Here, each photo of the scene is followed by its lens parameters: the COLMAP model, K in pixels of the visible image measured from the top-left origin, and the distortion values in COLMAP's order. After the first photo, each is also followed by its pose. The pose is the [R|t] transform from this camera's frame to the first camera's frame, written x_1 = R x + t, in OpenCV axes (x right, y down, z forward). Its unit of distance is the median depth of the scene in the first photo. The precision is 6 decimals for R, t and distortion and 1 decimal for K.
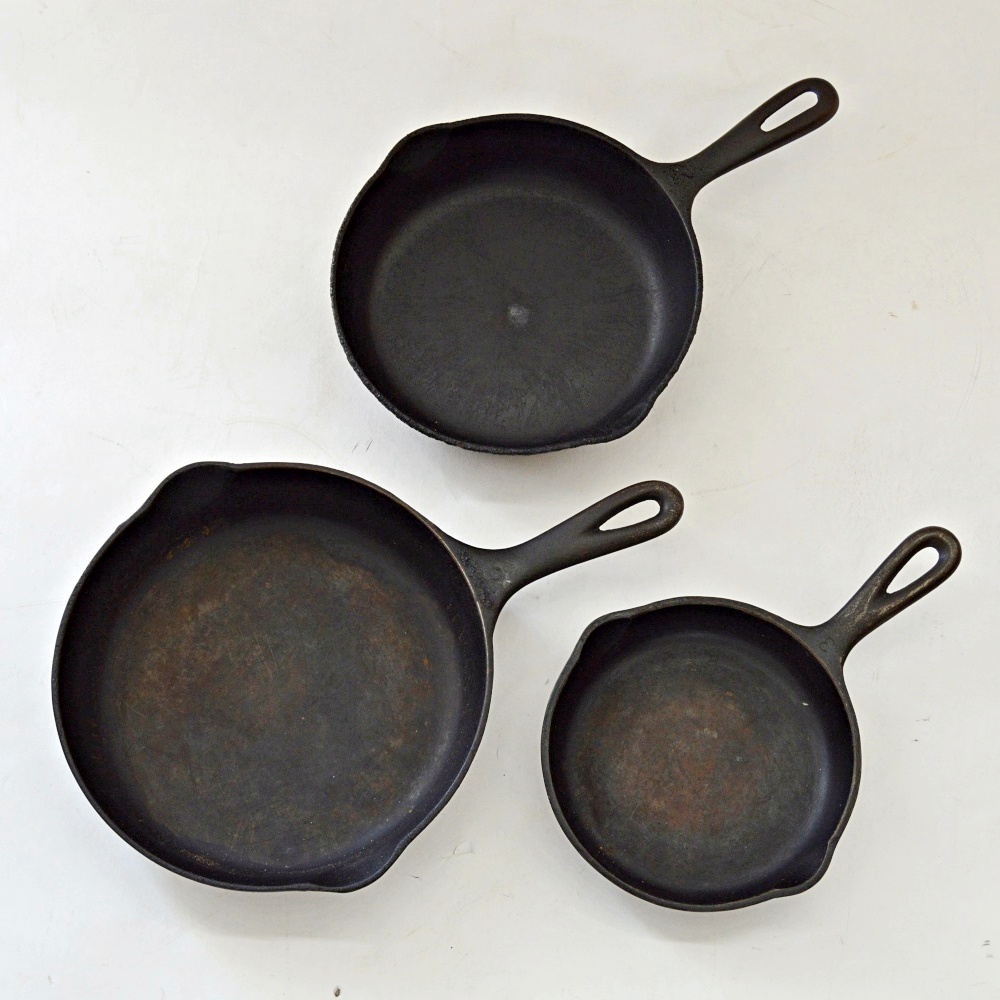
lens RADIAL K [[1893.9, 0, 497.5], [0, 1893.9, 499.8], [0, 0, 1]] dist [0.020383, 0.000000]
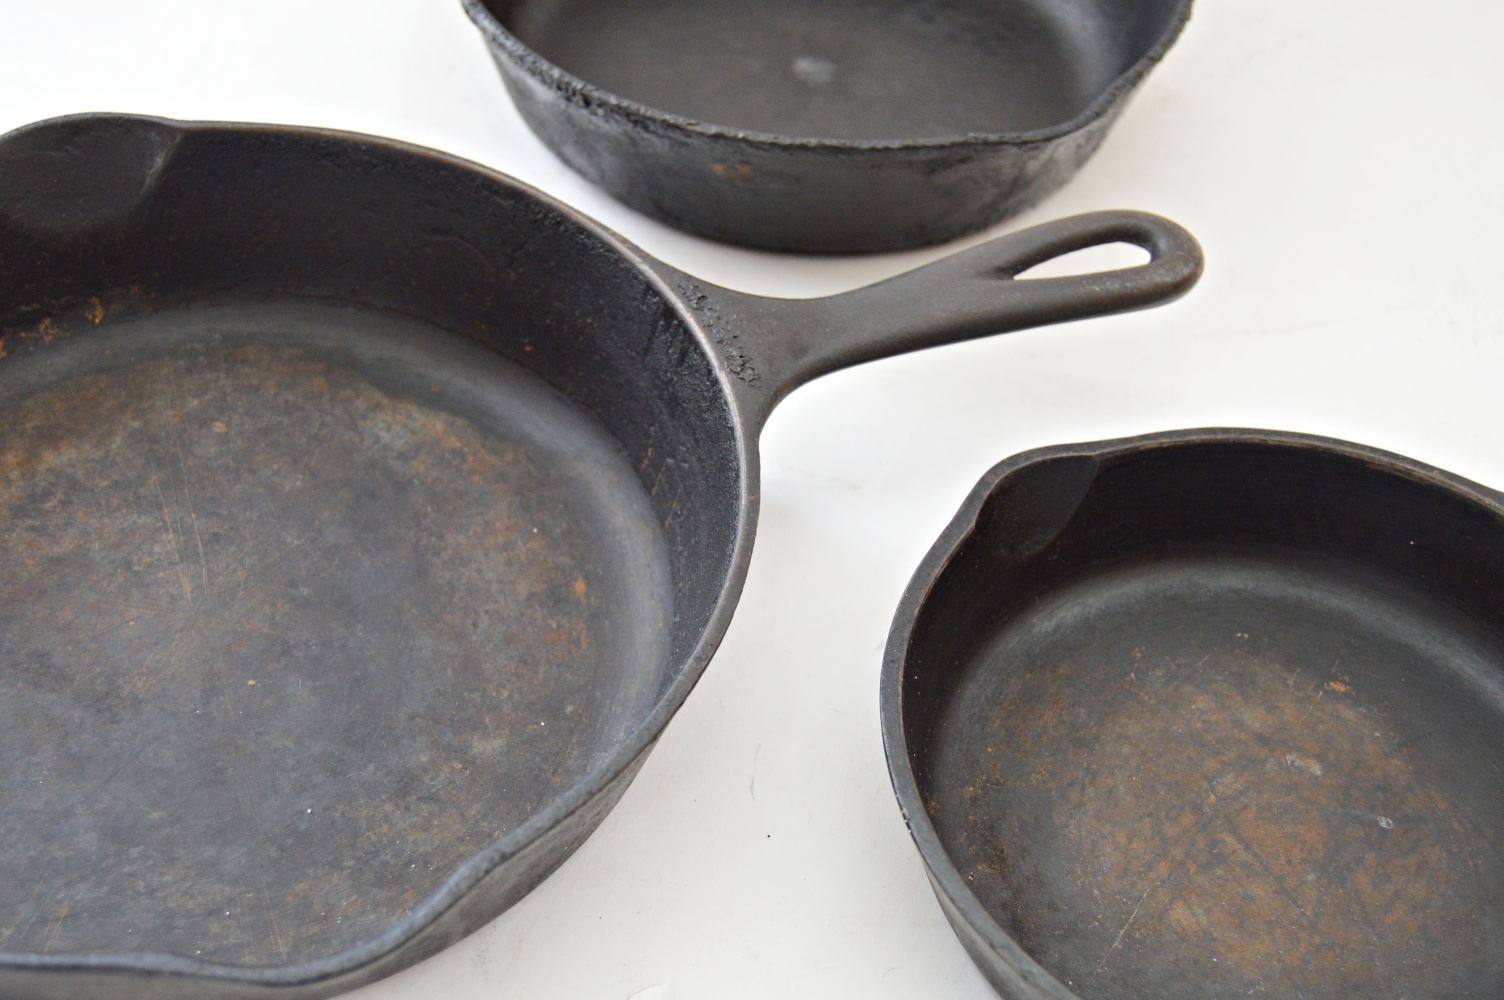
lens RADIAL K [[2031.6, 0, 760.1], [0, 2031.6, 500.9], [0, 0, 1]] dist [-0.030943, 0.000000]
pose [[0.998026, 0.055265, 0.029820, -0.013651], [-0.037151, 0.902465, -0.429158, 0.255335], [-0.050629, 0.427203, 0.902737, 0.607302]]
